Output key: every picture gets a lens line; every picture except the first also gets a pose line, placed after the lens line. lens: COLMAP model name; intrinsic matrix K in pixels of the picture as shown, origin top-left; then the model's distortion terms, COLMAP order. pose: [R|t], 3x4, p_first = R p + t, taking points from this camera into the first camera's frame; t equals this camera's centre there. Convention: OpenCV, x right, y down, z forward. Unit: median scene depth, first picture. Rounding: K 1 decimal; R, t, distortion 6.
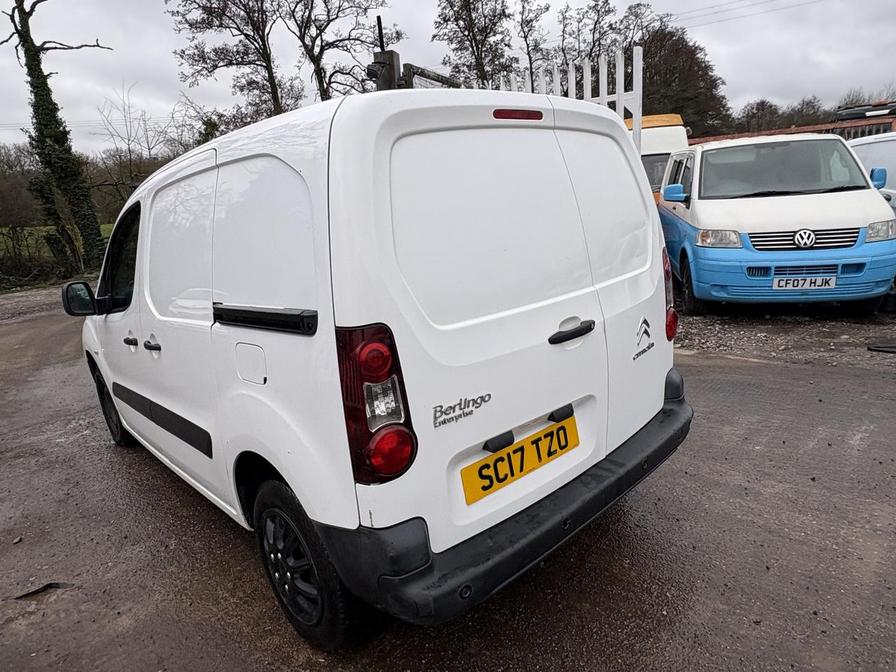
lens RADIAL K [[556.5, 0, 450.0], [0, 556.5, 337.9], [0, 0, 1]] dist [0.010154, -0.004219]
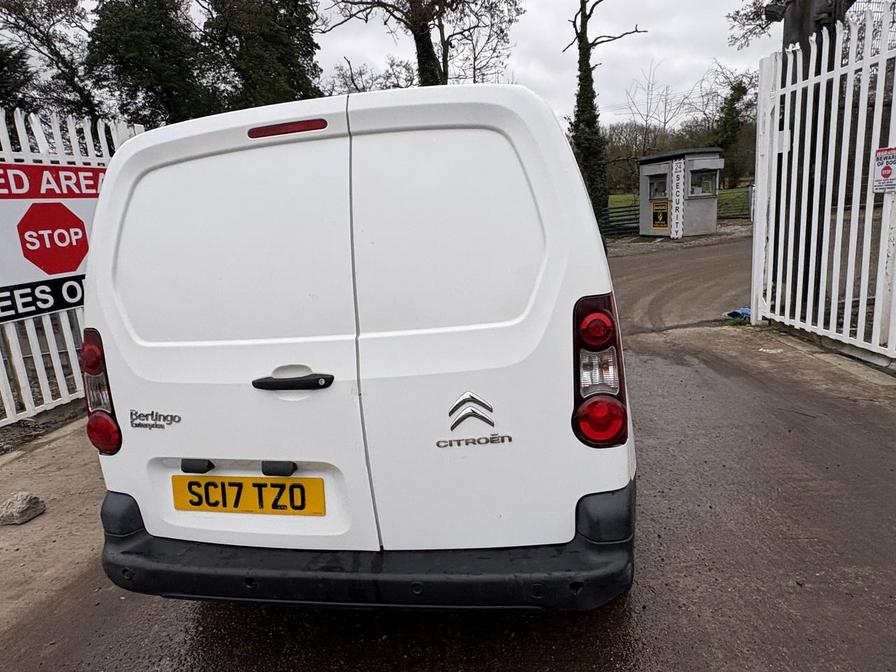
lens RADIAL K [[556.5, 0, 447.8], [0, 556.5, 330.4], [0, 0, 1]] dist [0.010154, -0.004219]
pose [[0.602500, 0.192782, -0.774486, 0.085409], [-0.158987, 0.979931, 0.120240, -0.019324], [0.782123, 0.050689, 0.621059, 0.055184]]
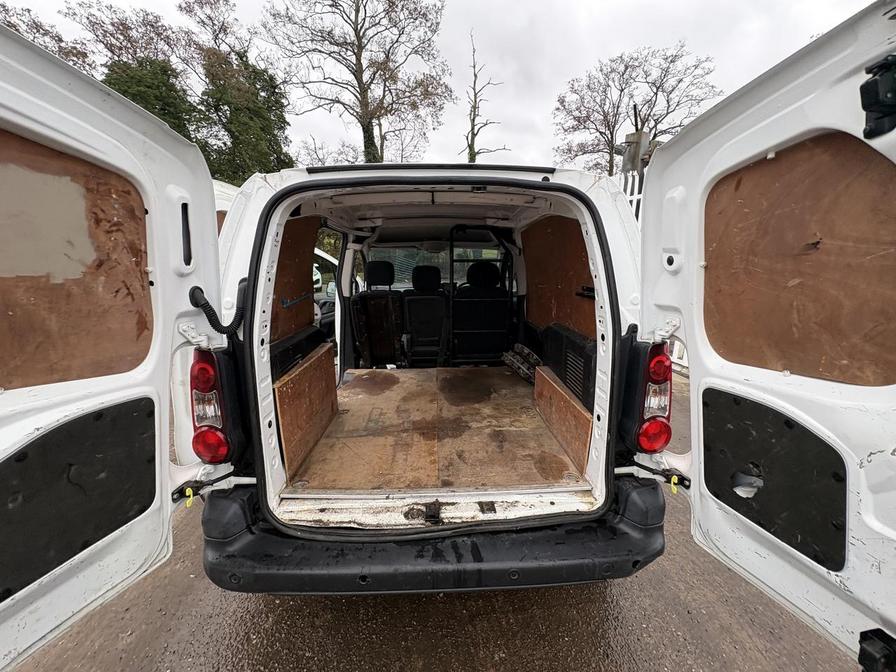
lens RADIAL K [[357.7, 0, 447.5], [0, 357.7, 335.6], [0, 0, 1]] dist [0.002572, -0.000347]
pose [[0.751664, 0.233656, -0.616770, 0.052049], [-0.224920, 0.969898, 0.093322, -0.016844], [0.620010, 0.068577, 0.781591, 0.045250]]
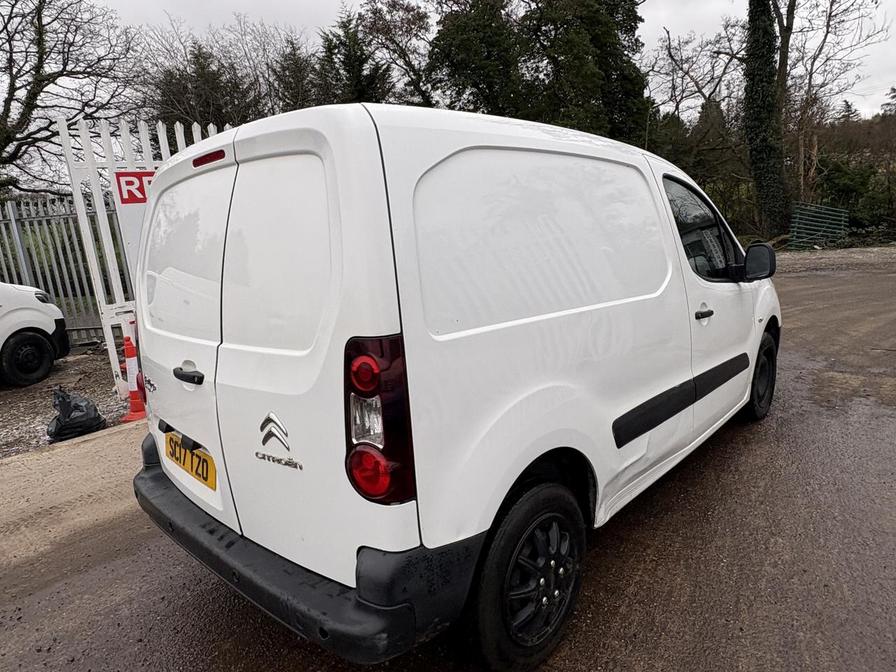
lens RADIAL K [[556.5, 0, 447.1], [0, 556.5, 336.4], [0, 0, 1]] dist [0.010154, -0.004219]
pose [[0.080484, 0.273152, -0.958598, 0.103005], [-0.176431, 0.950436, 0.256014, -0.035759], [0.981017, 0.148522, 0.124688, 0.112578]]
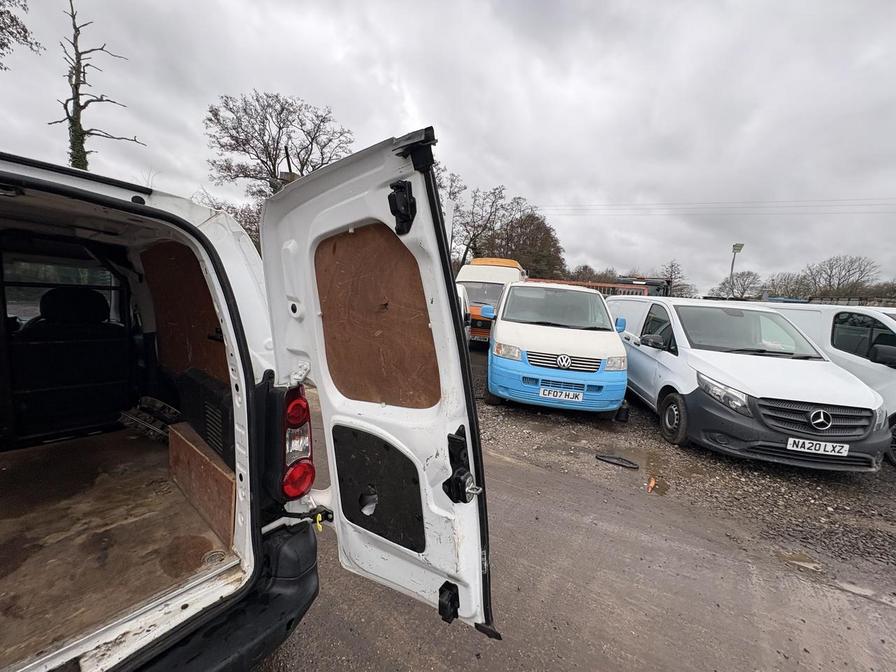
lens RADIAL K [[357.7, 0, 448.4], [0, 357.7, 334.5], [0, 0, 1]] dist [0.002572, -0.000347]
pose [[0.977969, 0.148179, 0.147033, 0.056982], [-0.127613, 0.981800, -0.140652, -0.021305], [-0.165199, 0.118790, 0.979080, 0.049330]]
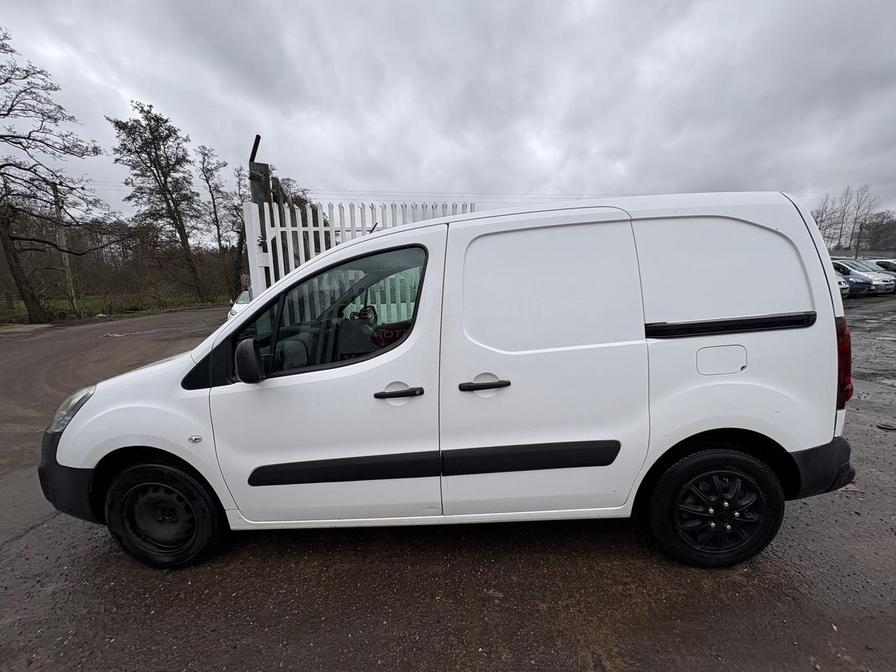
lens RADIAL K [[357.7, 0, 449.0], [0, 357.7, 335.0], [0, 0, 1]] dist [0.002572, -0.000347]
pose [[0.719330, -0.045984, 0.693145, -0.118055], [0.148399, 0.984945, -0.088663, -0.002743], [-0.678633, 0.166640, 0.715324, 0.067716]]
